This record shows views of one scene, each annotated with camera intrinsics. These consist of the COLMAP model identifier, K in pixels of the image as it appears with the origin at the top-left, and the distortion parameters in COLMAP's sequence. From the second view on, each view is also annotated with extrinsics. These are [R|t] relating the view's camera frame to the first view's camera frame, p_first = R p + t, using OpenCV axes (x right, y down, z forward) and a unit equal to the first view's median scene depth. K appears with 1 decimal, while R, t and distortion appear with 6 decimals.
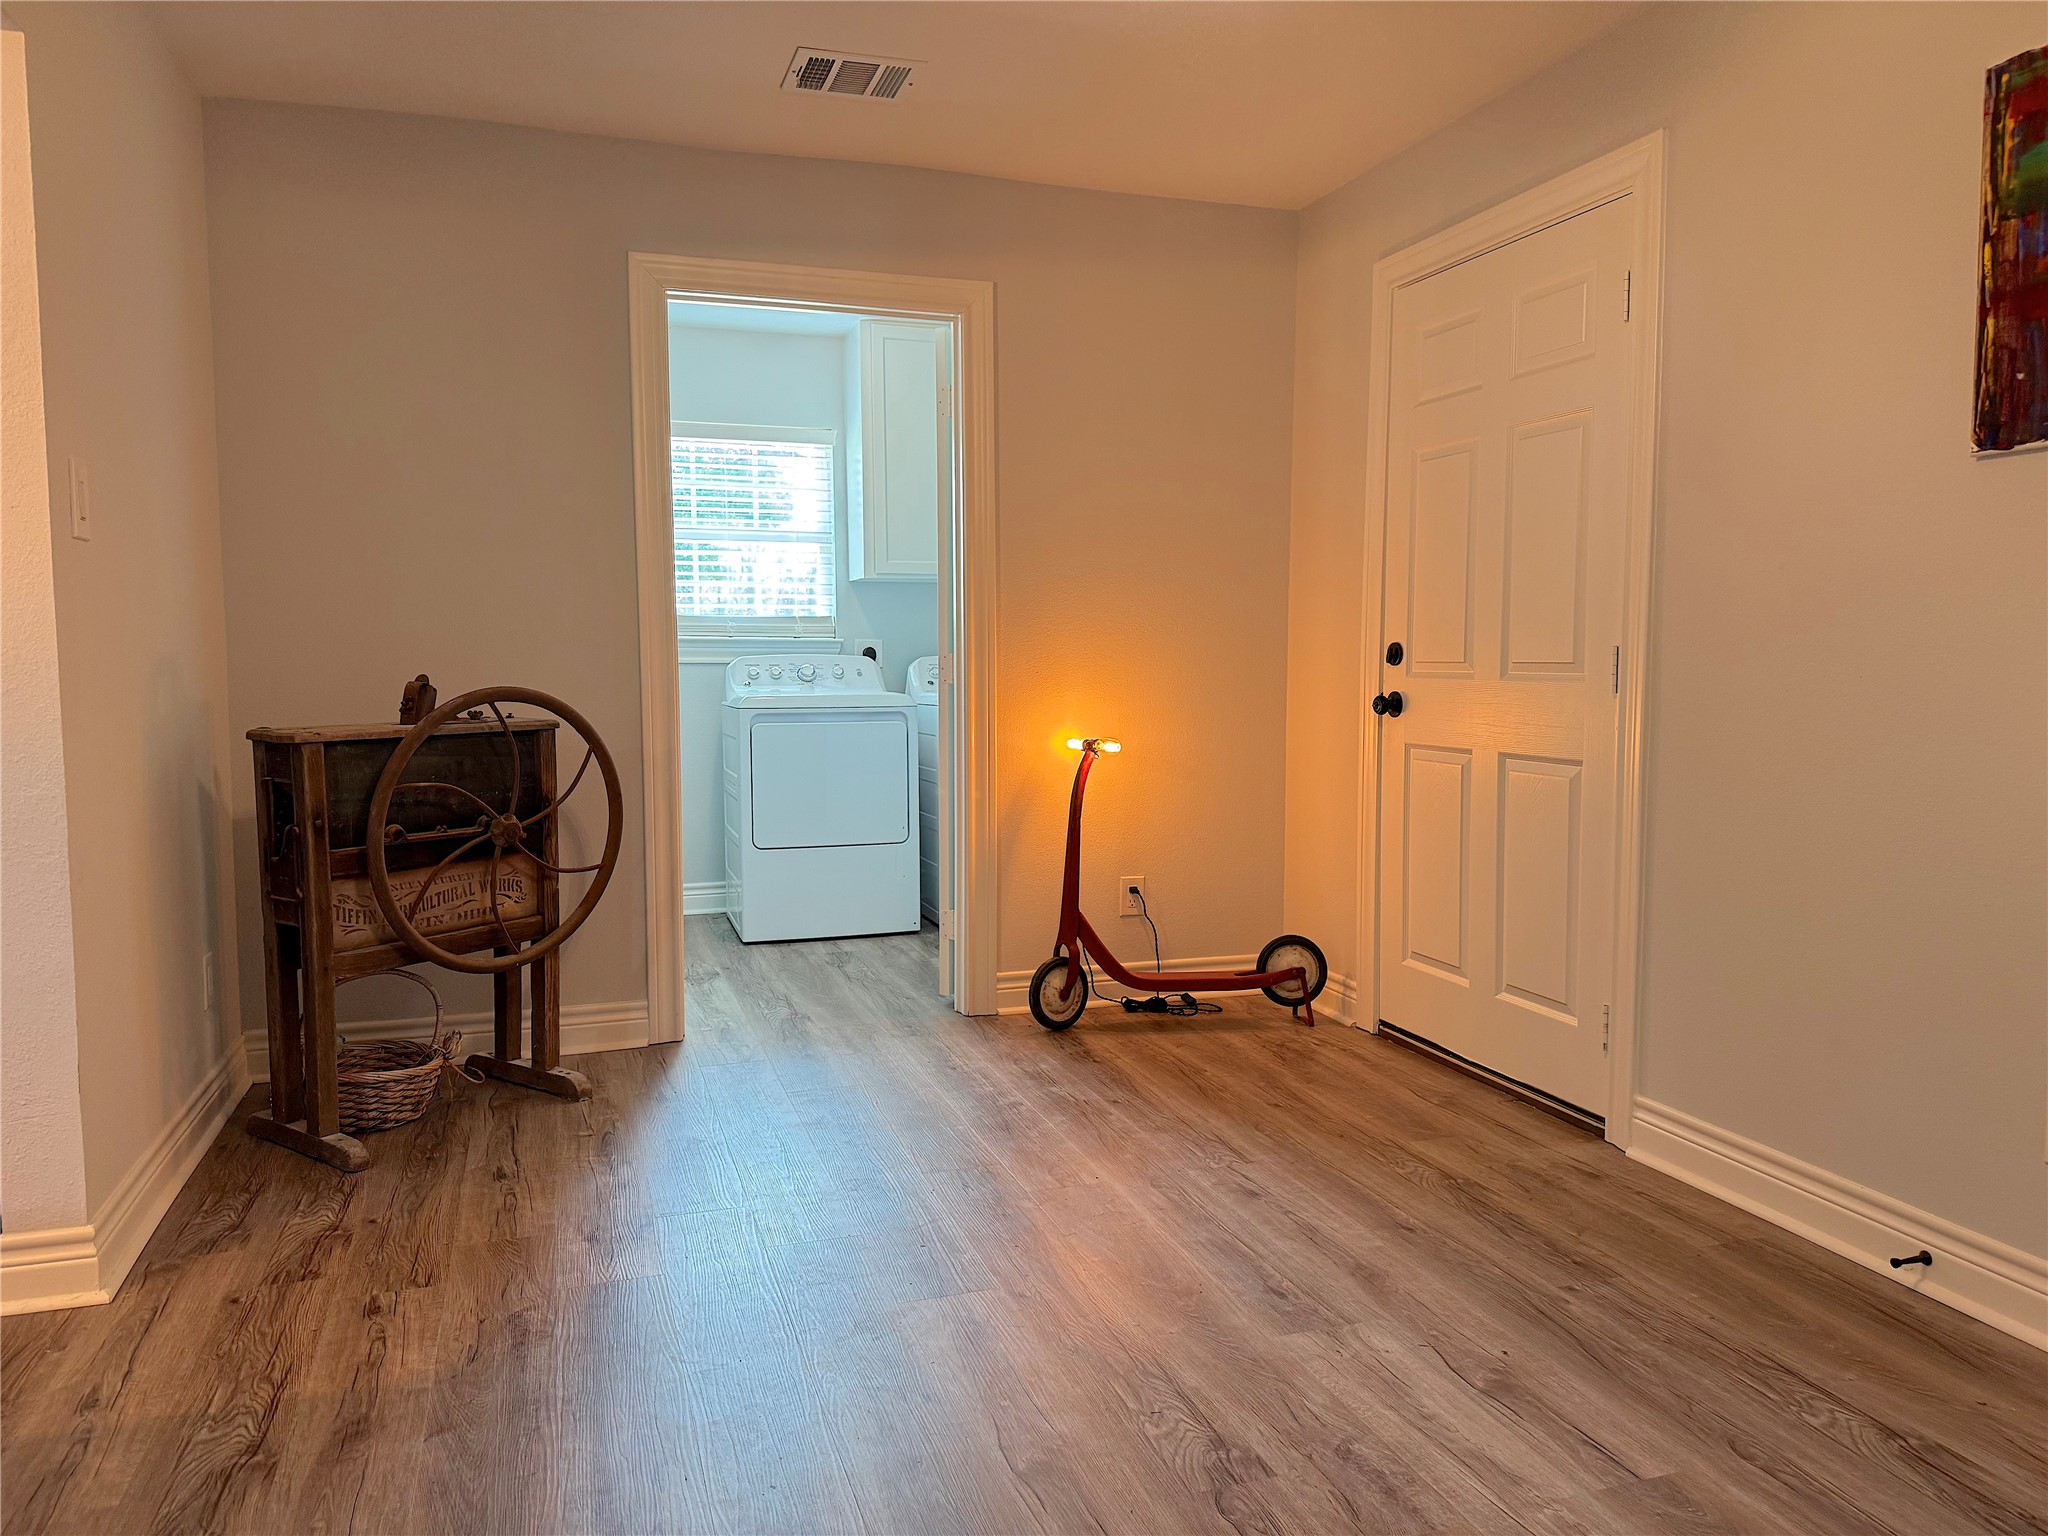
lens RADIAL K [[1434.1, 0, 1024.0], [0, 1434.1, 768.0], [0, 0, 1]] dist [0.084610, -0.105019]
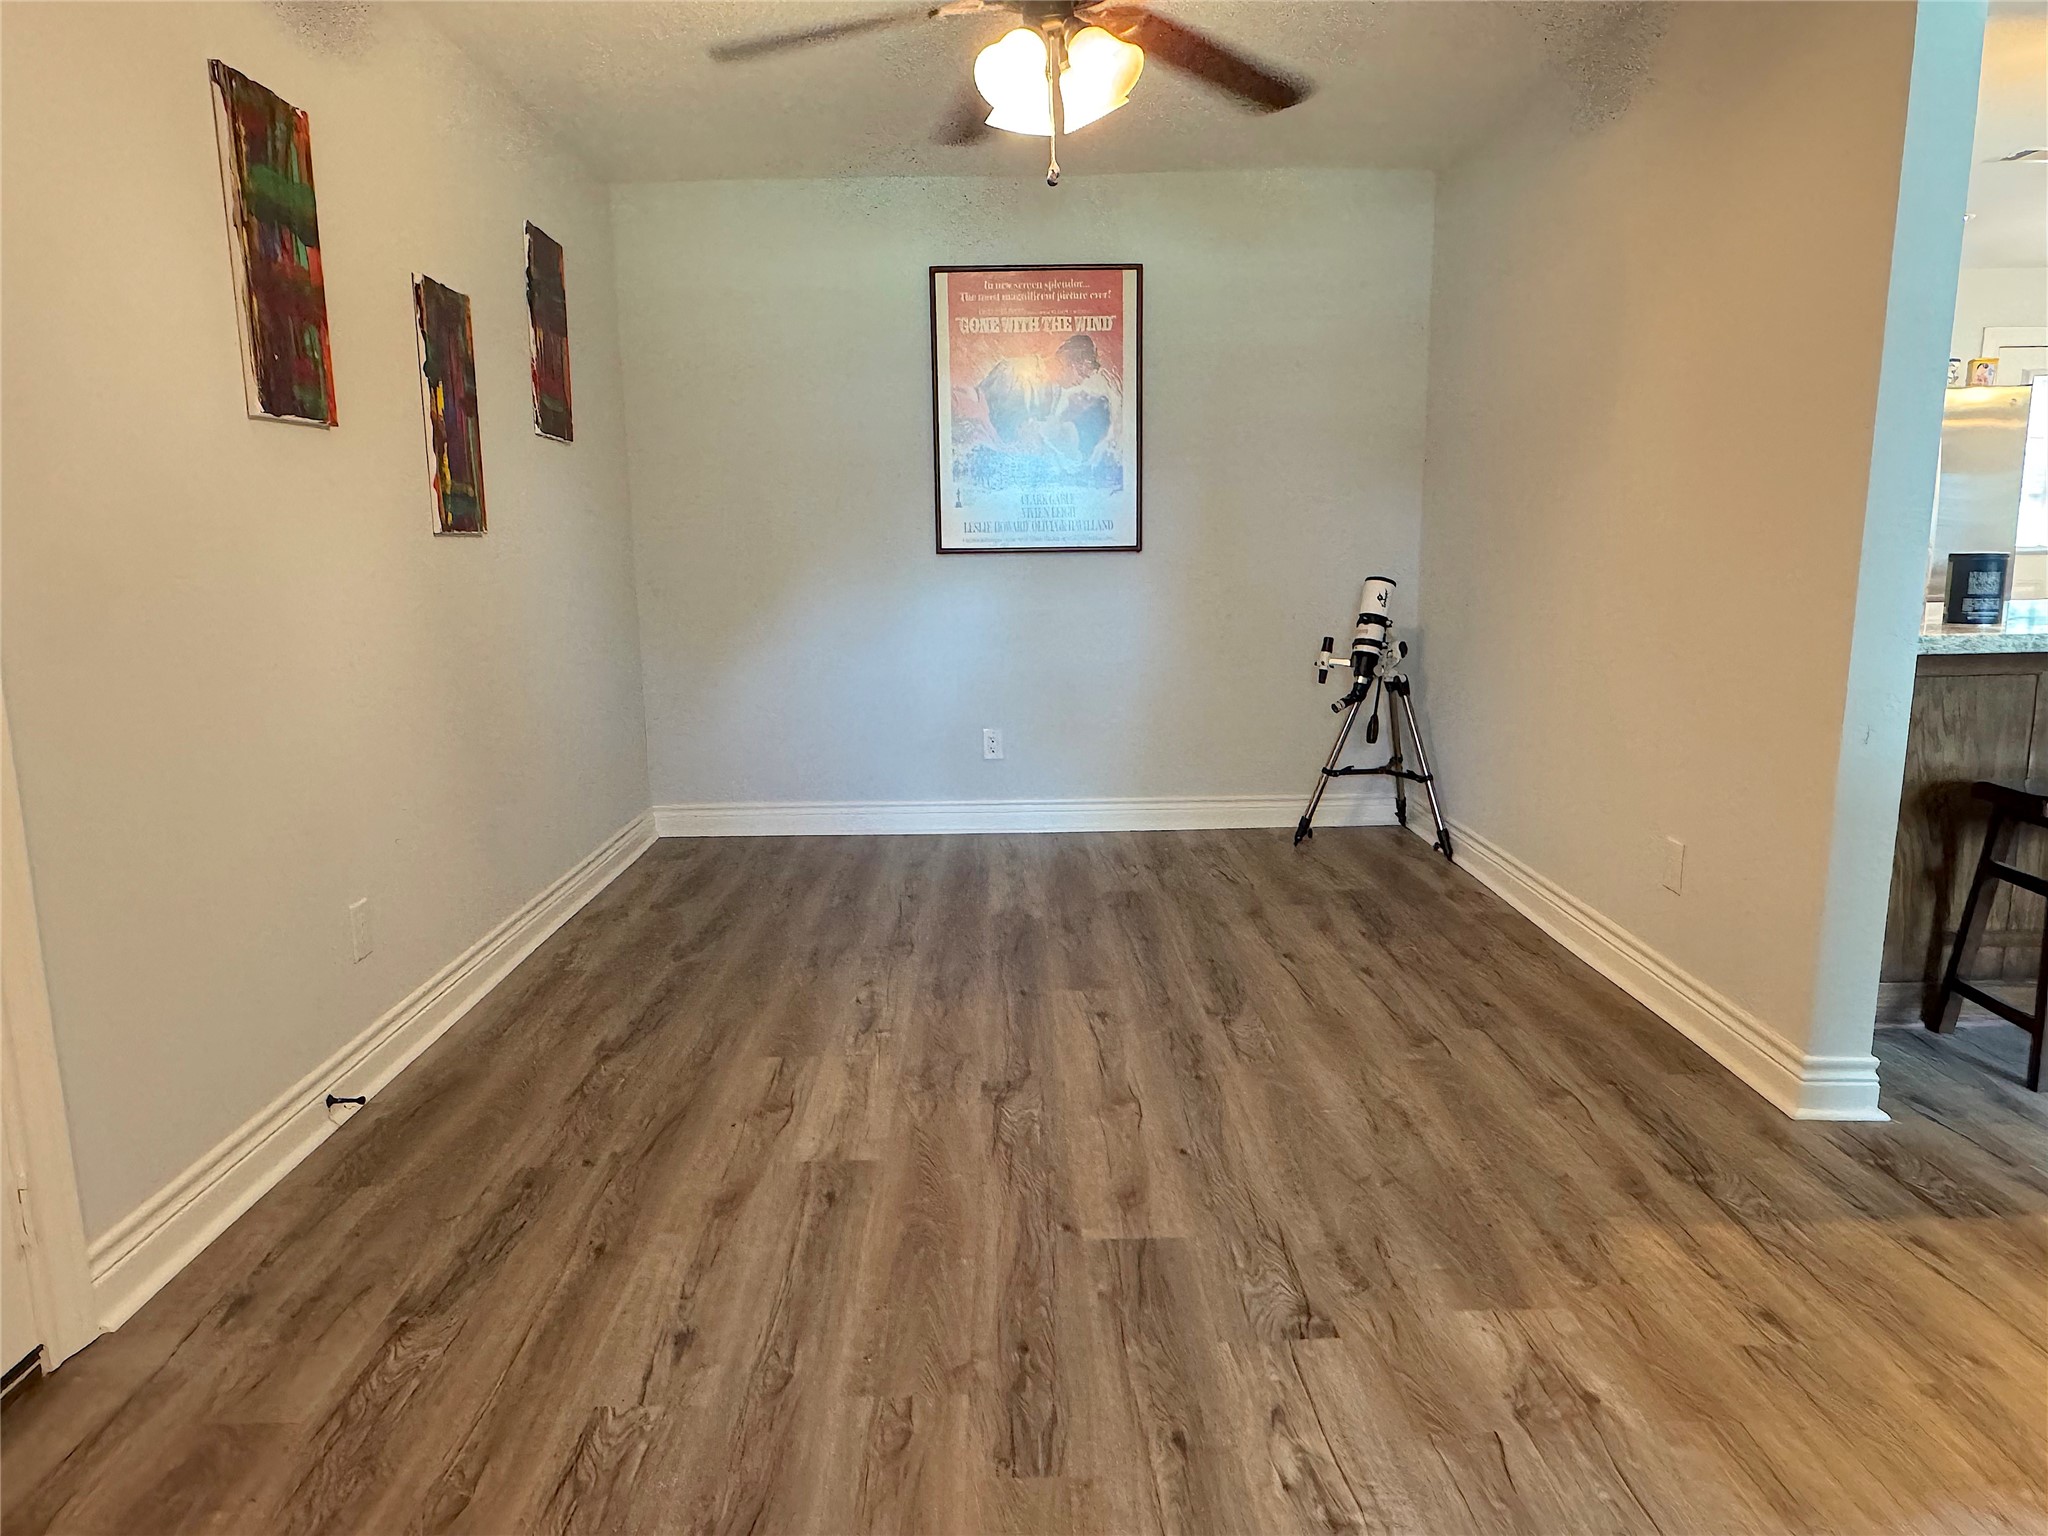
lens RADIAL K [[1468.7, 0, 1021.3], [0, 1468.7, 804.4], [0, 0, 1]] dist [-0.003706, -0.003534]
pose [[-0.958853, -0.035944, 0.281618, -0.269450], [0.040005, 0.964950, 0.259368, -0.200046], [-0.281070, 0.259962, -0.923807, 2.043056]]
